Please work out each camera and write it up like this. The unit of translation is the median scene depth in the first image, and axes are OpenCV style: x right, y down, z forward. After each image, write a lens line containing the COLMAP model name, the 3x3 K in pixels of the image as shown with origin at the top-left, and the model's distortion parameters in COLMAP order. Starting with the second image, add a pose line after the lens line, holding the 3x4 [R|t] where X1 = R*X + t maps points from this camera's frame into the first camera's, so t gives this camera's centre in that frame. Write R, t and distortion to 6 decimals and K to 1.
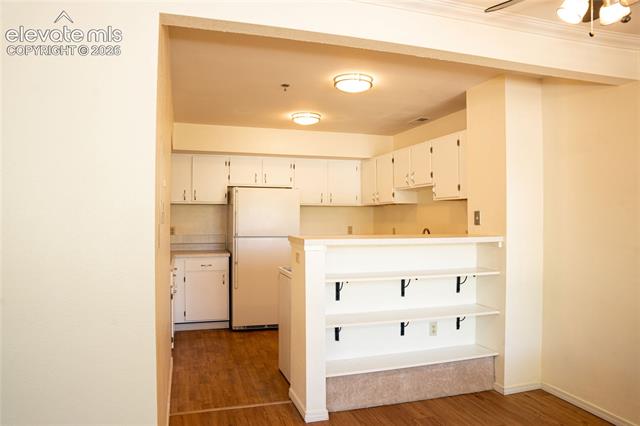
lens RADIAL K [[441.3, 0, 320.0], [0, 441.3, 213.0], [0, 0, 1]] dist [-0.116972, 0.072195]
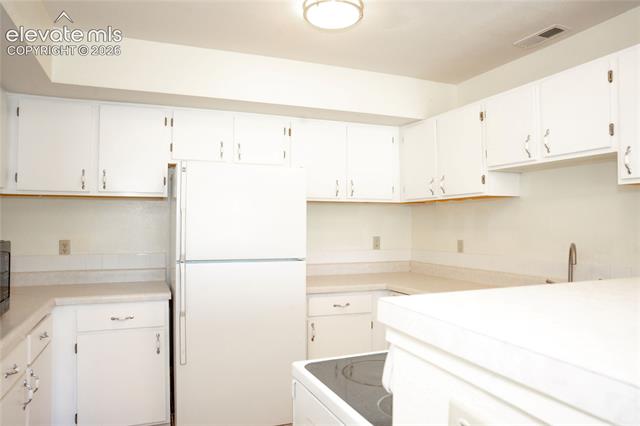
lens RADIAL K [[441.3, 0, 320.0], [0, 441.3, 213.0], [0, 0, 1]] dist [-0.116972, 0.072195]
pose [[0.996092, 0.000907, 0.088319, -0.078547], [0.000201, 0.999921, -0.012536, 0.006116], [-0.088324, 0.012505, 0.996013, 0.489214]]
